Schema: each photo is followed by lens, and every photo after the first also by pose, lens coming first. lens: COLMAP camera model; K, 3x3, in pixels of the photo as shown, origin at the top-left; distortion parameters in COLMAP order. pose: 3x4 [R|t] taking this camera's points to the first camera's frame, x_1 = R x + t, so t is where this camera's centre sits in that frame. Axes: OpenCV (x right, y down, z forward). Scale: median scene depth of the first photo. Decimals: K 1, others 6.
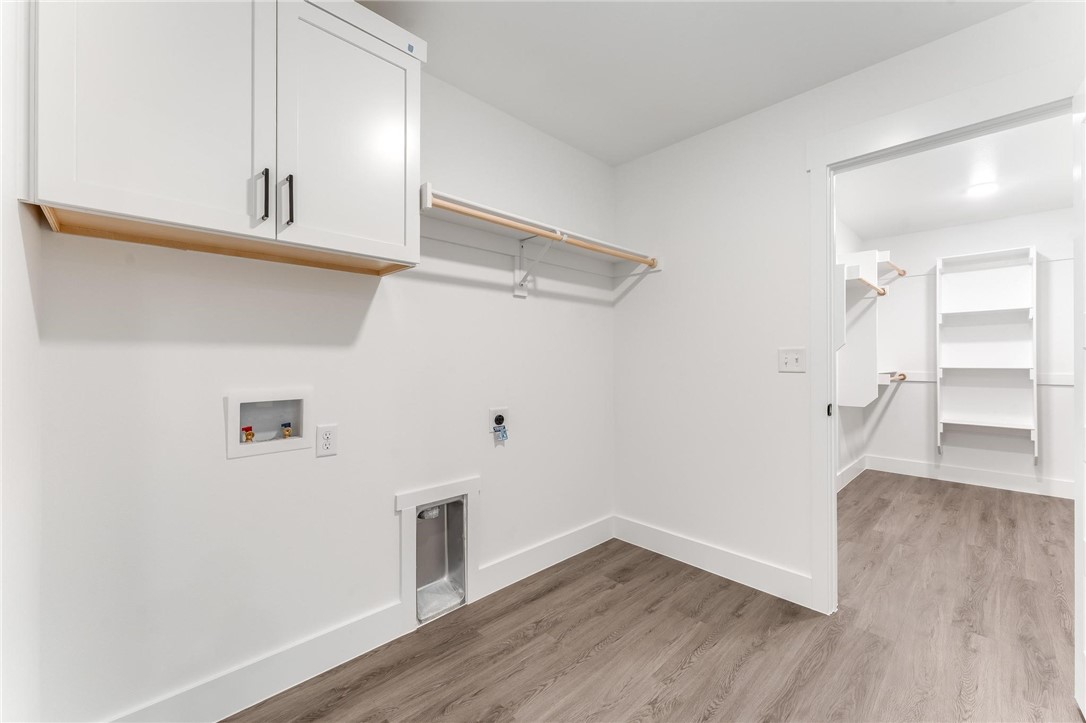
lens RADIAL K [[433.8, 0, 540.1], [0, 433.8, 358.0], [0, 0, 1]] dist [-0.001207, -0.000285]
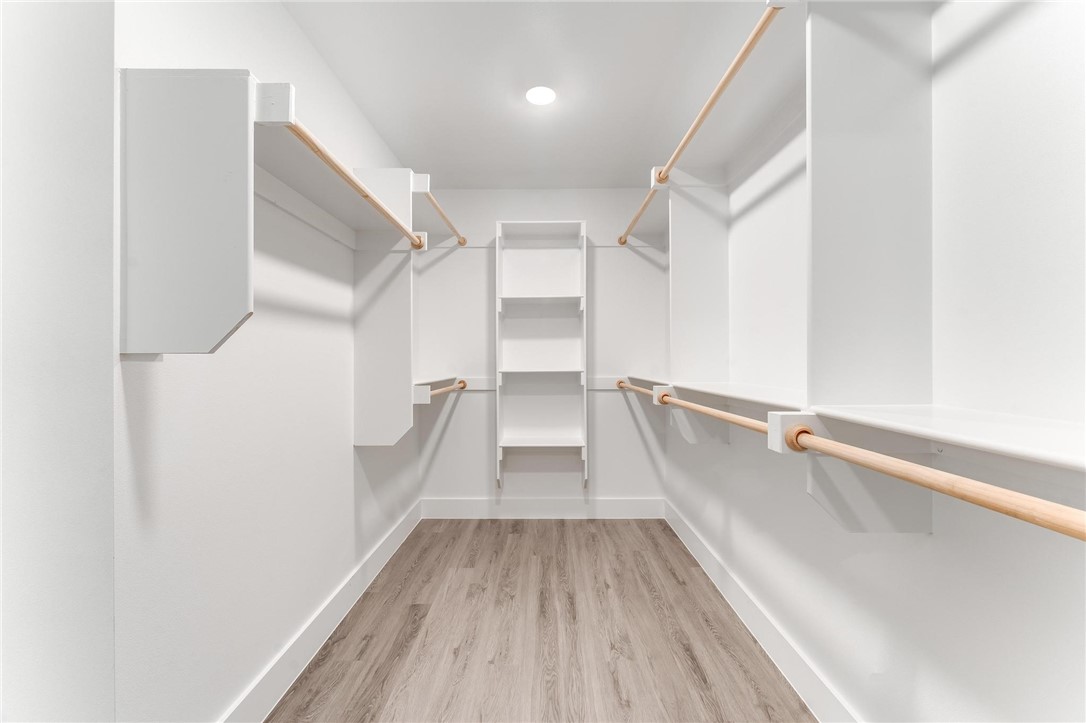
lens RADIAL K [[432.4, 0, 542.9], [0, 432.4, 360.8], [0, 0, 1]] dist [-0.001530, 0.000427]
pose [[0.692745, -0.001687, 0.721181, 0.453009], [0.000221, 0.999998, 0.002126, 0.002494], [-0.721183, -0.001313, 0.692743, 0.446445]]
